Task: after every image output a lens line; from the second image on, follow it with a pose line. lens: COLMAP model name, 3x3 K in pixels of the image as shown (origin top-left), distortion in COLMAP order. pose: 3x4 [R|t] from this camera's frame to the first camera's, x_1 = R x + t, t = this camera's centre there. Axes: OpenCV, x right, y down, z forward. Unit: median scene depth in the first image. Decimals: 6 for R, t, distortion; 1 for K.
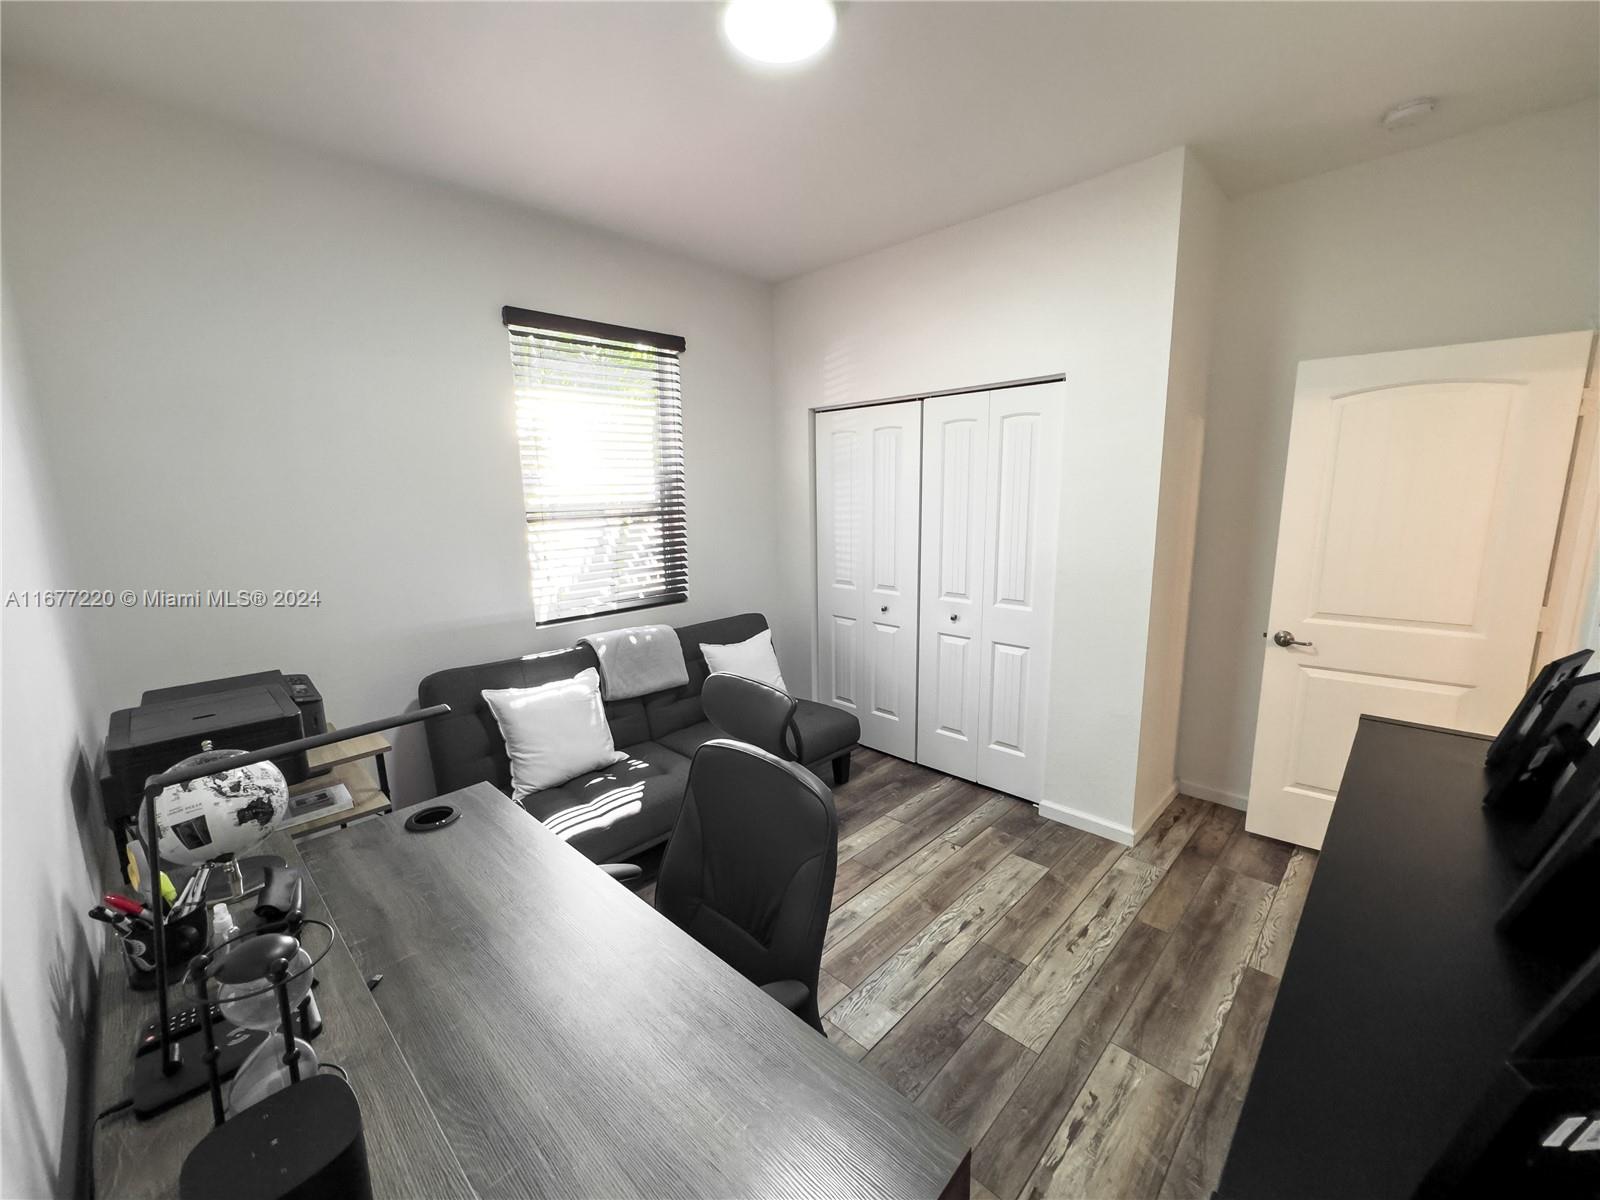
lens RADIAL K [[640.8, 0, 795.5], [0, 640.8, 601.1], [0, 0, 1]] dist [-0.003923, 0.000229]
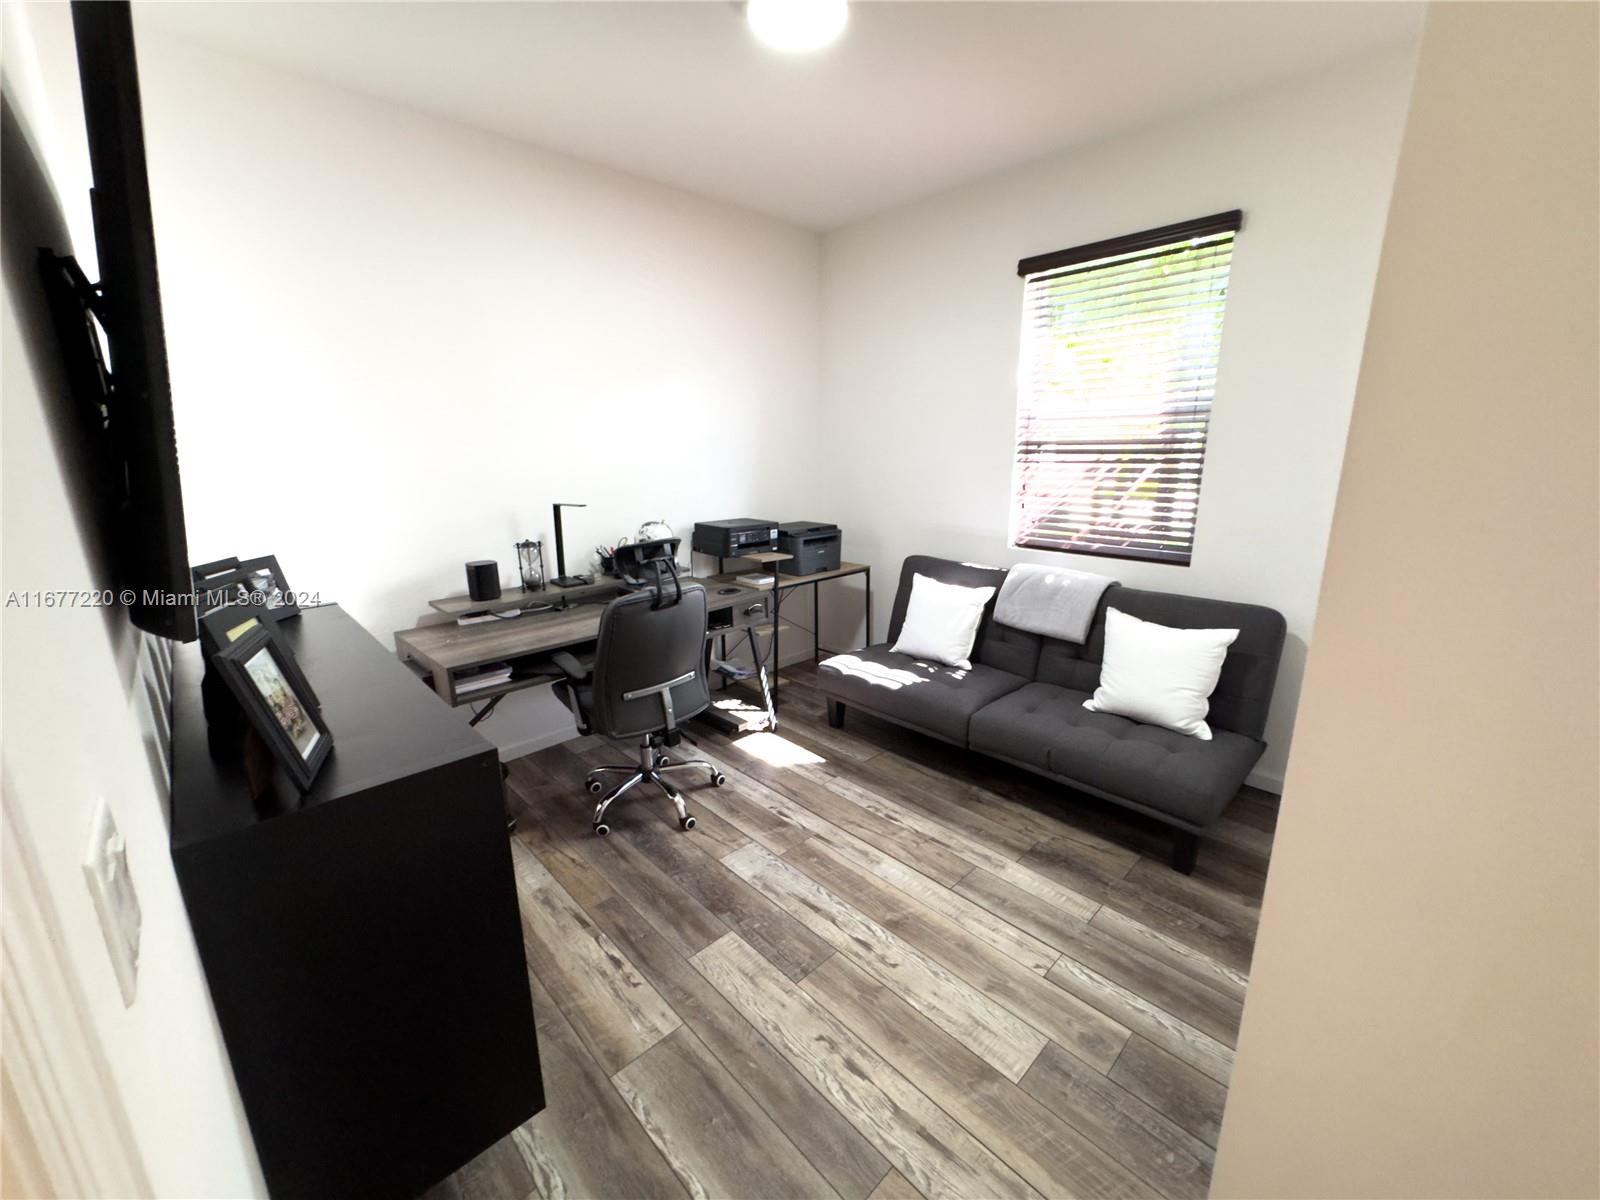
lens RADIAL K [[640.8, 0, 803.7], [0, 640.8, 601.1], [0, 0, 1]] dist [-0.003923, 0.000229]
pose [[-0.027263, 0.259000, -0.965493, 1.089598], [-0.159492, 0.952352, 0.259978, -0.155772], [0.986823, 0.161076, 0.015344, 0.932689]]
